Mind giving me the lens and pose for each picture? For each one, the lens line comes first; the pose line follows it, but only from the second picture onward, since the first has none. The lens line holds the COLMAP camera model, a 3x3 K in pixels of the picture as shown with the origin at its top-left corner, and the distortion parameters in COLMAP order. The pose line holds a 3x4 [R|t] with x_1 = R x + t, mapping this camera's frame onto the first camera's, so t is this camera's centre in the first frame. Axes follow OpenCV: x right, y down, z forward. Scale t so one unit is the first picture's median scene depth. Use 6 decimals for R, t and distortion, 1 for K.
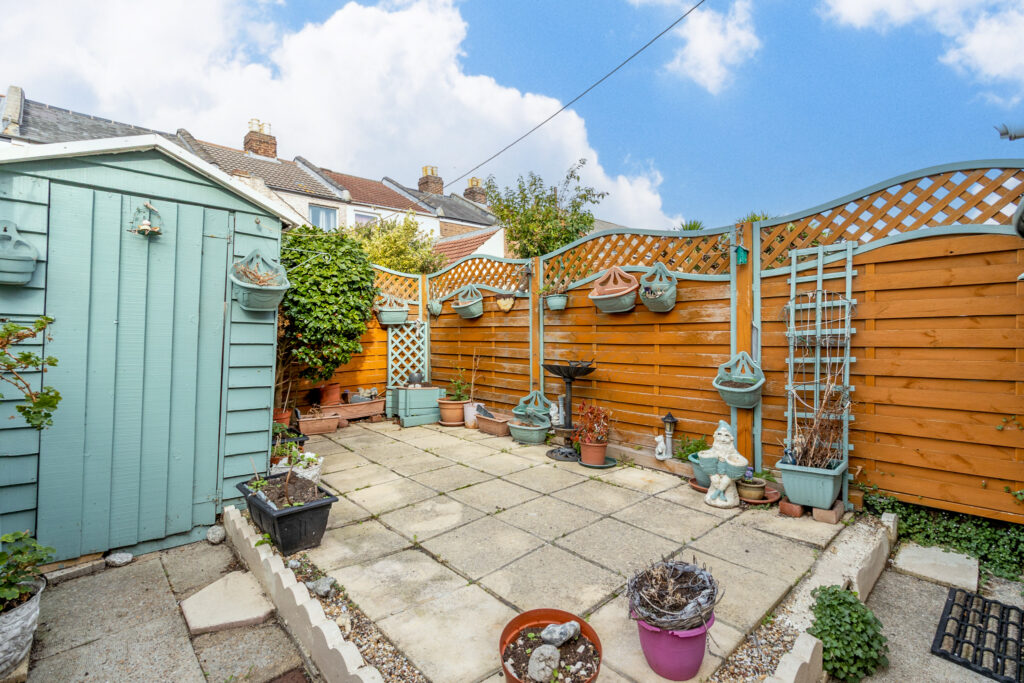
lens RADIAL K [[464.5, 0, 511.0], [0, 464.5, 335.5], [0, 0, 1]] dist [0.005254, -0.000263]
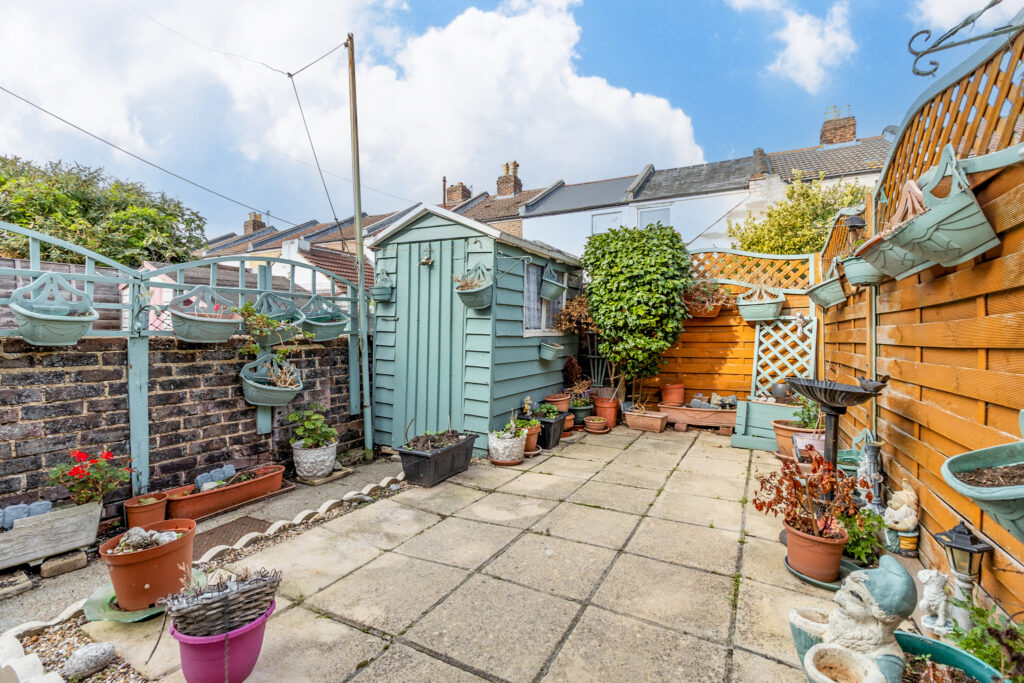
lens RADIAL K [[464.5, 0, 511.0], [0, 464.5, 335.5], [0, 0, 1]] dist [0.005254, -0.000263]
pose [[0.335172, 0.005639, -0.942140, 0.640658], [-0.020010, 0.999799, -0.001135, 0.018673], [0.941944, 0.019233, 0.335218, 0.564511]]
